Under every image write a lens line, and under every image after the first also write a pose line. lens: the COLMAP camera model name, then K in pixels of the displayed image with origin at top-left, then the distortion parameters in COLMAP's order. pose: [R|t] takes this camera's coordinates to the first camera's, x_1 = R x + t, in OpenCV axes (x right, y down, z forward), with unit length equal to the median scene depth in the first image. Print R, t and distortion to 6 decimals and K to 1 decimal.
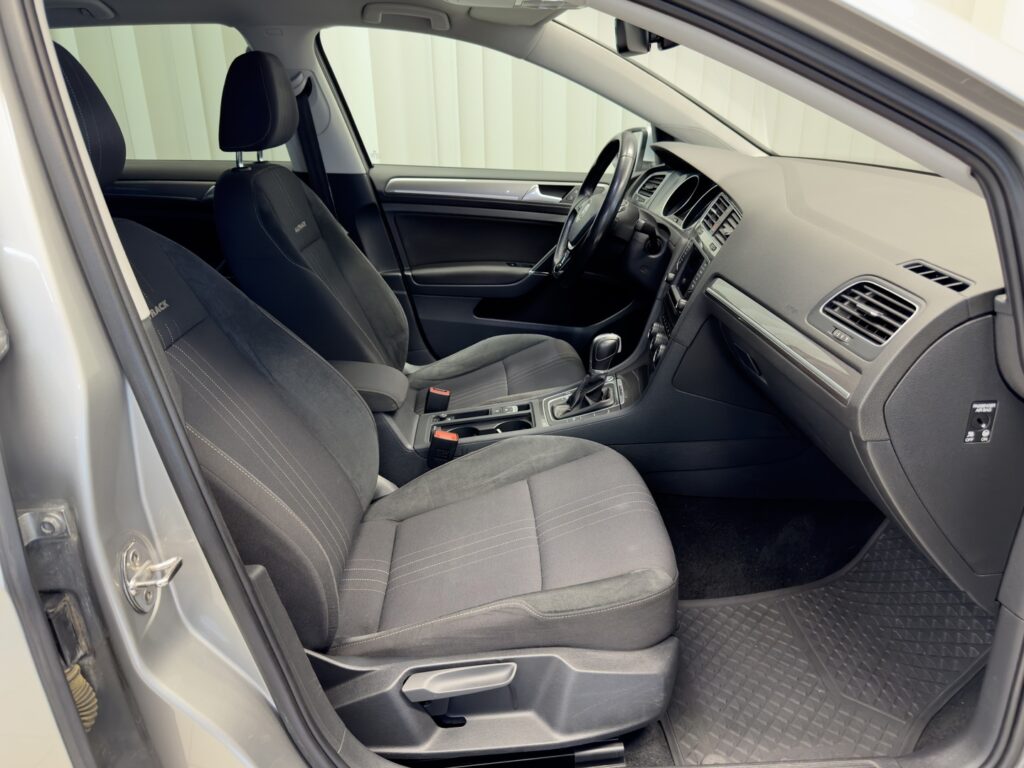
lens RADIAL K [[717.9, 0, 522.4], [0, 717.9, 382.3], [0, 0, 1]] dist [0.070810, -0.131457]
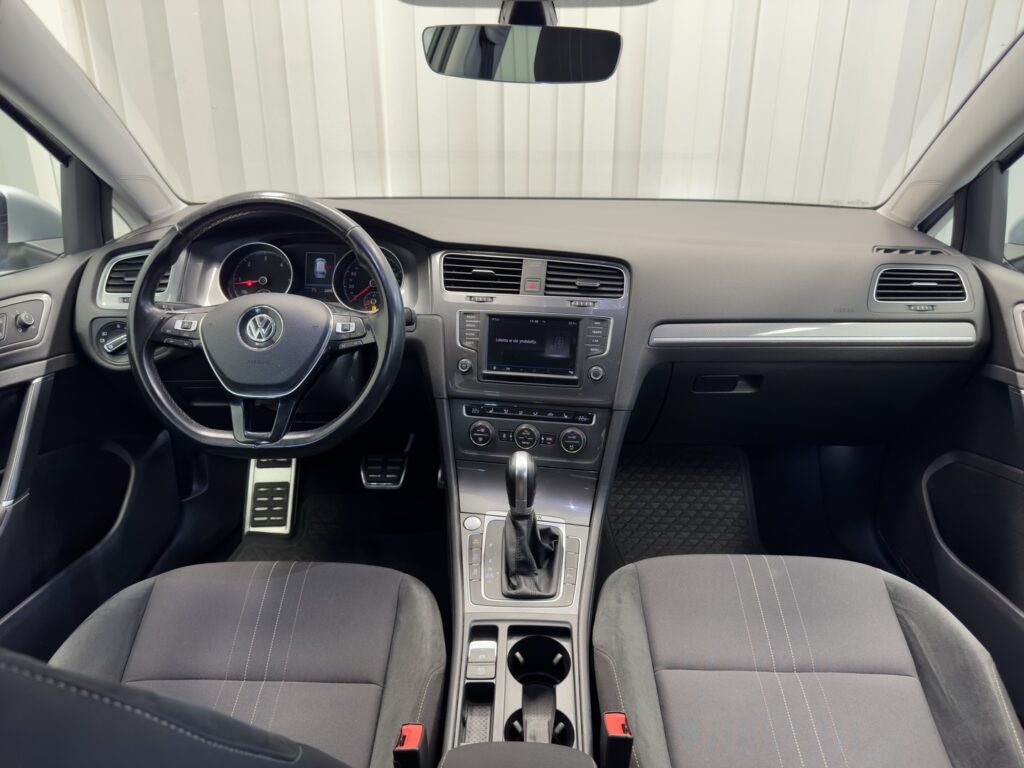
lens RADIAL K [[717.9, 0, 522.4], [0, 717.9, 382.3], [0, 0, 1]] dist [0.070810, -0.131457]
pose [[0.094822, -0.348743, 0.932409, -0.371414], [0.364996, 0.883582, 0.293362, -0.243389], [-0.926168, 0.312509, 0.211073, 0.578895]]
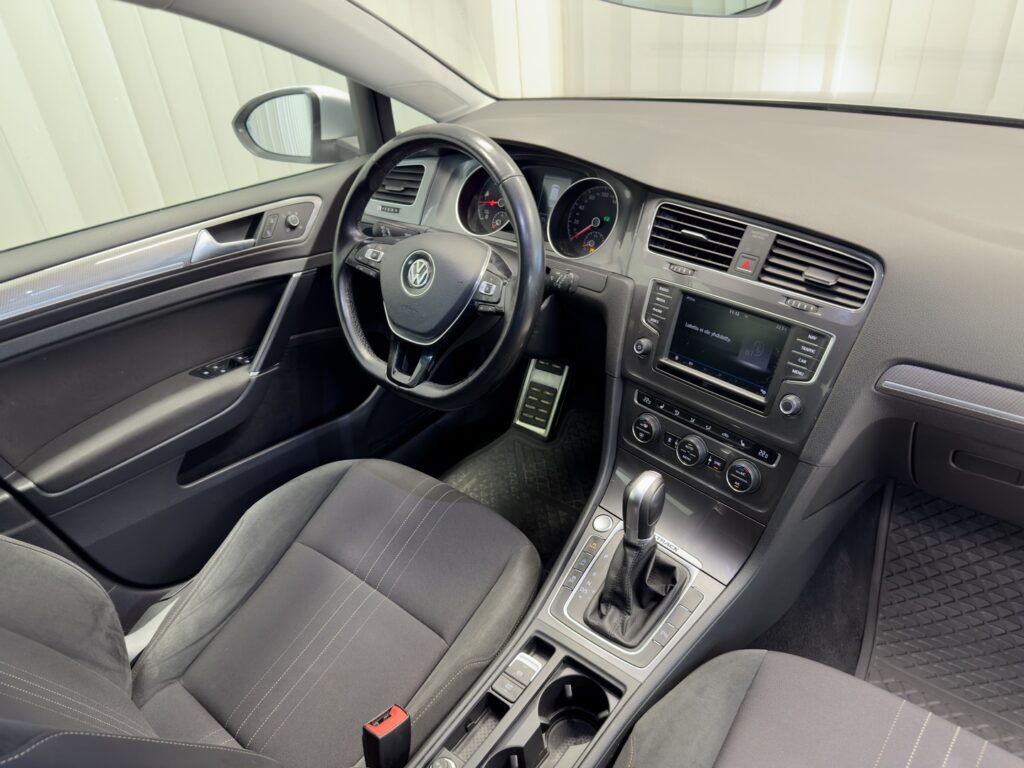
lens RADIAL K [[712.3, 0, 509.3], [0, 712.3, 399.7], [0, 0, 1]] dist [0.069631, -0.001122]
pose [[0.705435, -0.422598, 0.569010, -0.184951], [0.327094, 0.906313, 0.267592, -0.227834], [-0.628786, -0.002649, 0.777574, 0.425544]]
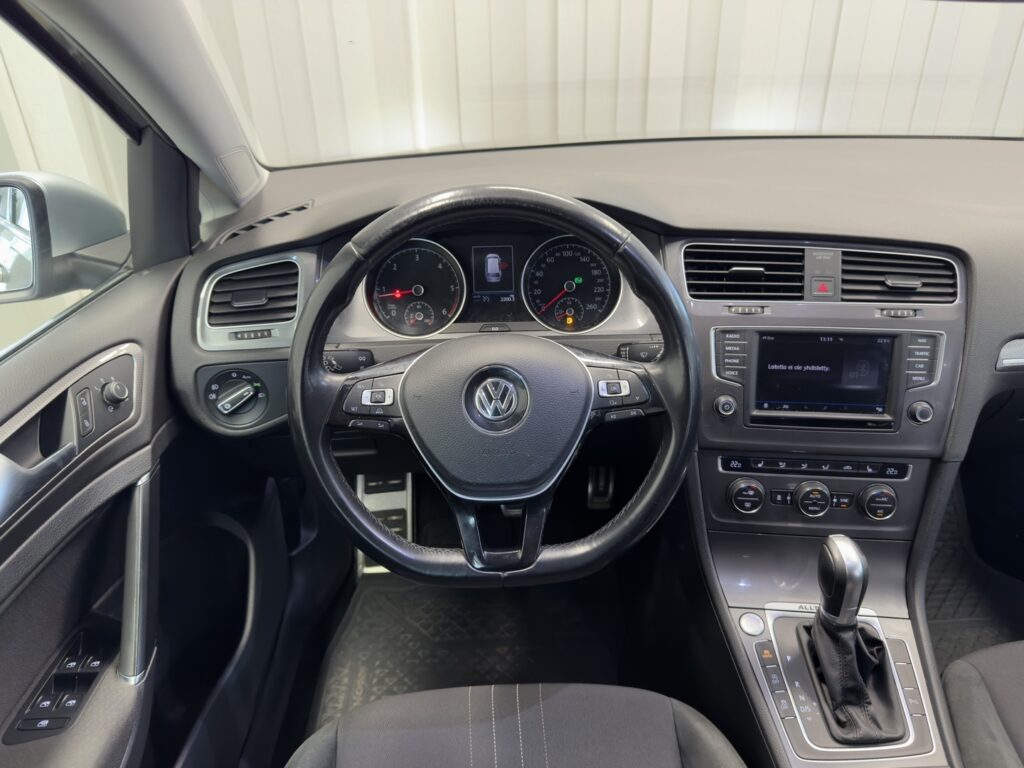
lens RADIAL K [[717.4, 0, 512.0], [0, 717.4, 384.0], [0, 0, 1]] dist [0.128036, -0.273030]
pose [[0.053072, -0.471268, 0.880392, -0.200277], [0.396542, 0.819088, 0.414547, -0.332387], [-0.916481, 0.327112, 0.230348, 0.750375]]
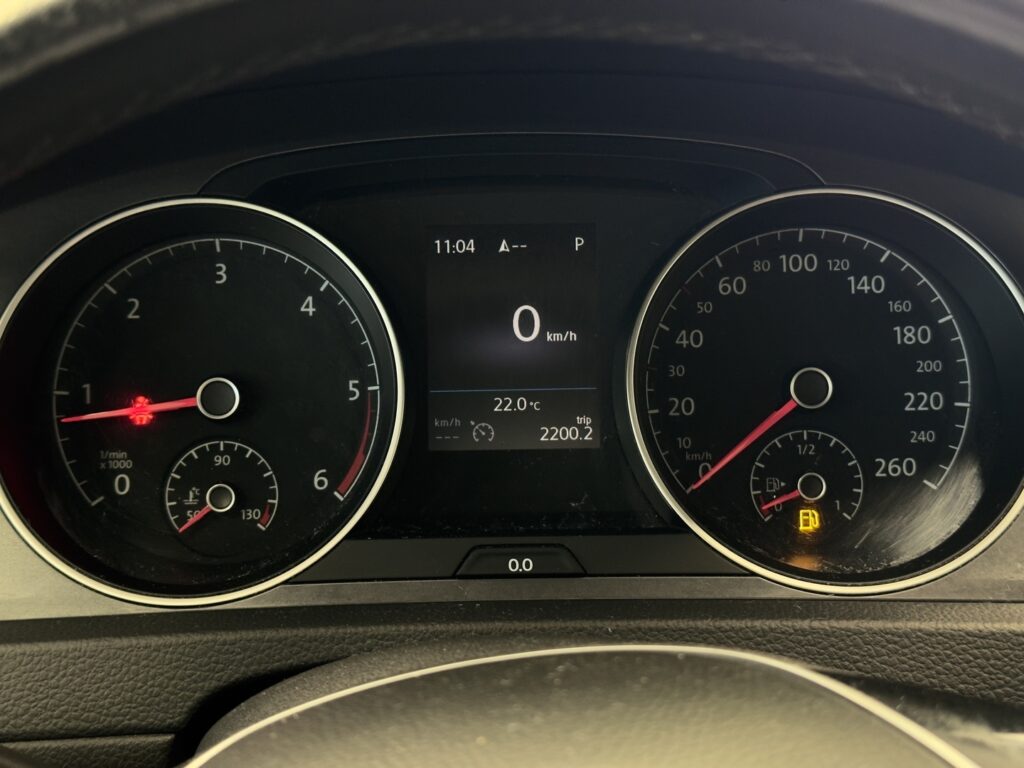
lens RADIAL K [[1430.6, 0, 512.0], [0, 1430.6, 384.0], [0, 0, 1]] dist [0.201611, -0.582433]
pose [[0.066448, -0.382161, 0.921704, 0.007406], [0.390555, 0.860003, 0.328423, -0.277621], [-0.918178, 0.338153, 0.206400, 0.796266]]
